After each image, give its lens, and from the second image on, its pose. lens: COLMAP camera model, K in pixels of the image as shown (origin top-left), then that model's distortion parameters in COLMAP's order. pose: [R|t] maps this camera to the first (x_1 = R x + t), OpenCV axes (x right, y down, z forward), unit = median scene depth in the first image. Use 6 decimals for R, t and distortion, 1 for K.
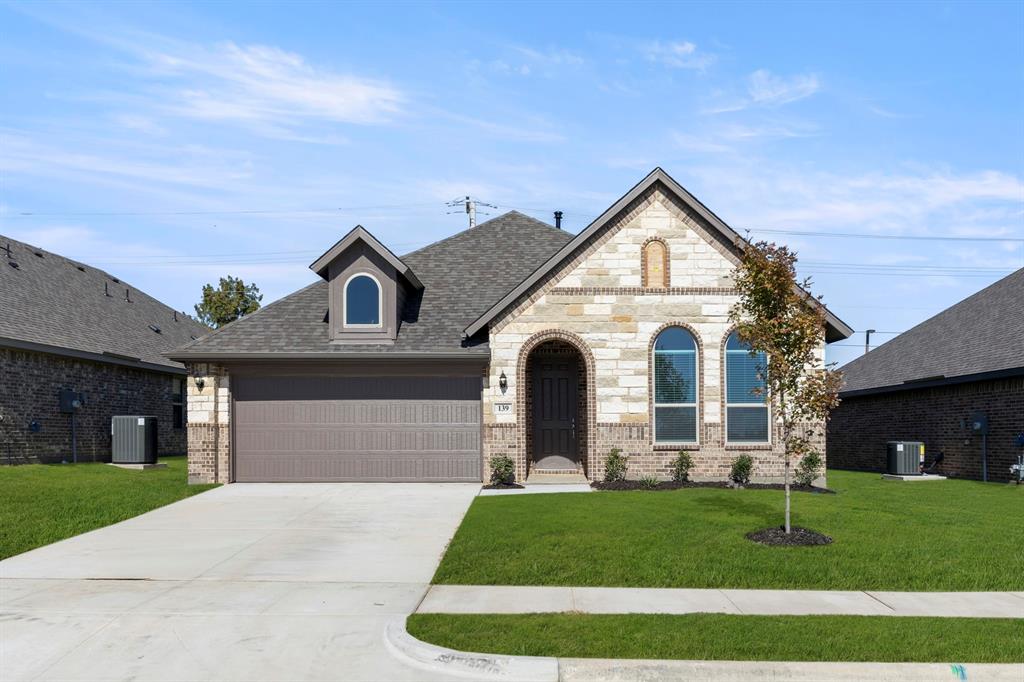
lens RADIAL K [[734.1, 0, 512.3], [0, 734.1, 337.0], [0, 0, 1]] dist [-0.001955, 0.001734]
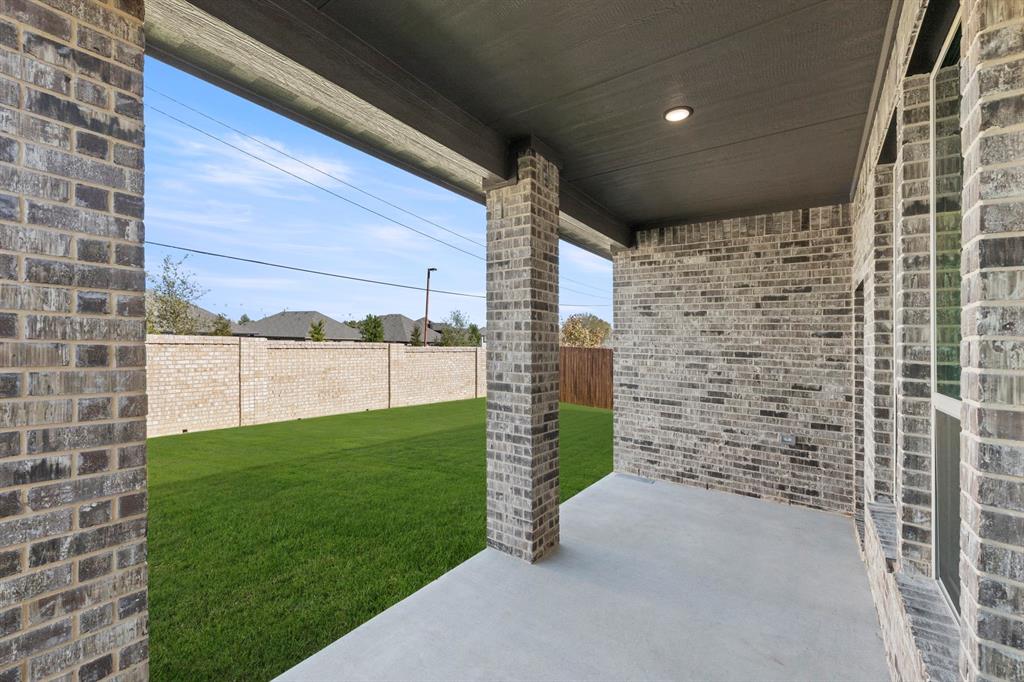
lens RADIAL K [[402.6, 0, 513.9], [0, 402.6, 338.9], [0, 0, 1]] dist [0.001589, 0.000405]
pose [[0.999903, 0.005790, -0.012652, 0.218812], [-0.005523, 0.999762, 0.021091, 0.011274], [0.012772, -0.021019, 0.999697, 0.146286]]
